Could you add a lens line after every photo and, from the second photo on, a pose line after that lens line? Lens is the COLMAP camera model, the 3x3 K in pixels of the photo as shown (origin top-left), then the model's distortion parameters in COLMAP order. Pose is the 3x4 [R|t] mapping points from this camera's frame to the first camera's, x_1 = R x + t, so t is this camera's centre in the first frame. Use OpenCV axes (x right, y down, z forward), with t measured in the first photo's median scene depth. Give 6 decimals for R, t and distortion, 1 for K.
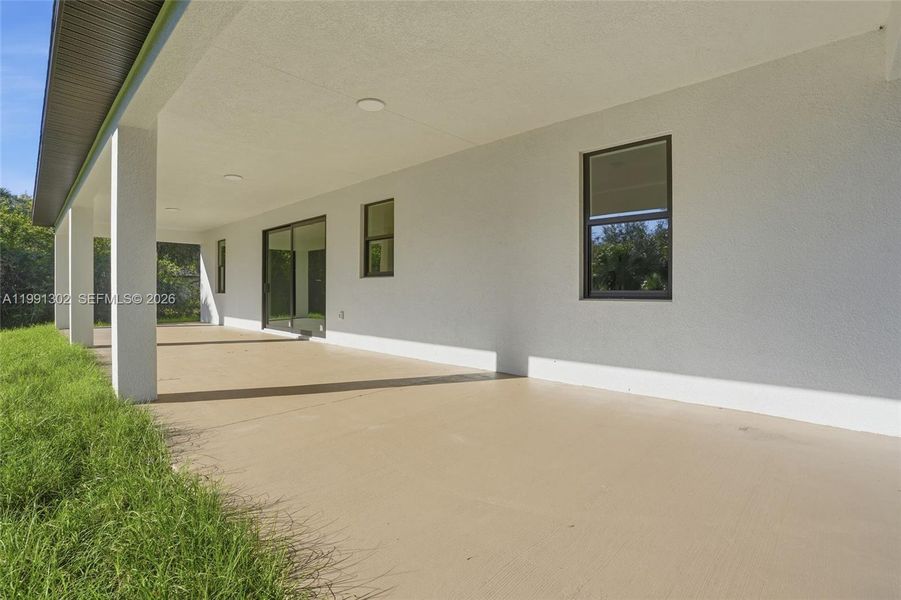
lens RADIAL K [[437.3, 0, 455.9], [0, 437.3, 295.5], [0, 0, 1]] dist [-0.017068, 0.000649]
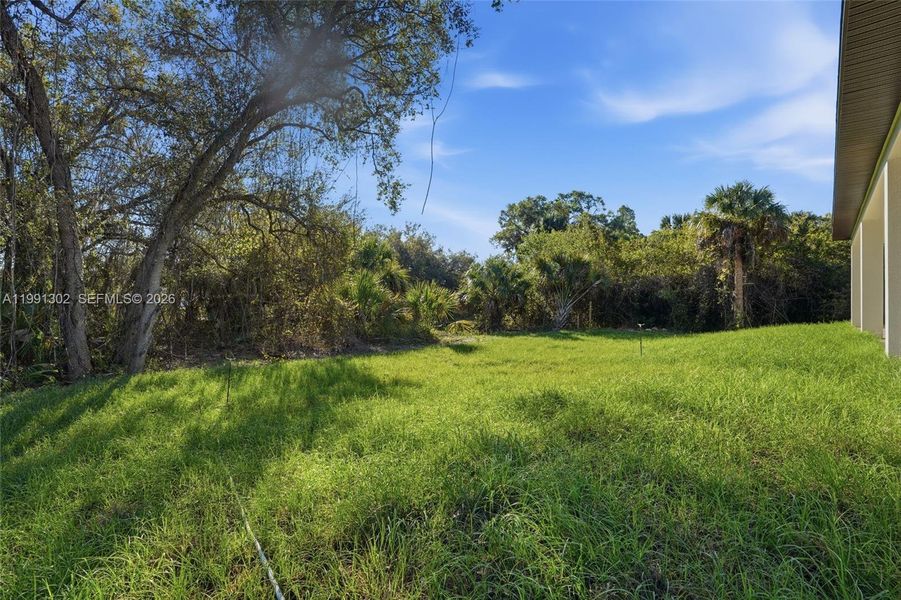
lens RADIAL K [[421.7, 0, 450.6], [0, 421.7, 300.8], [0, 0, 1]] dist [-0.015738, -0.000151]
pose [[0.047553, -0.001485, -0.998868, 0.144346], [-0.011407, 0.999933, -0.002030, 0.023671], [0.998804, 0.011491, 0.047533, -0.139278]]
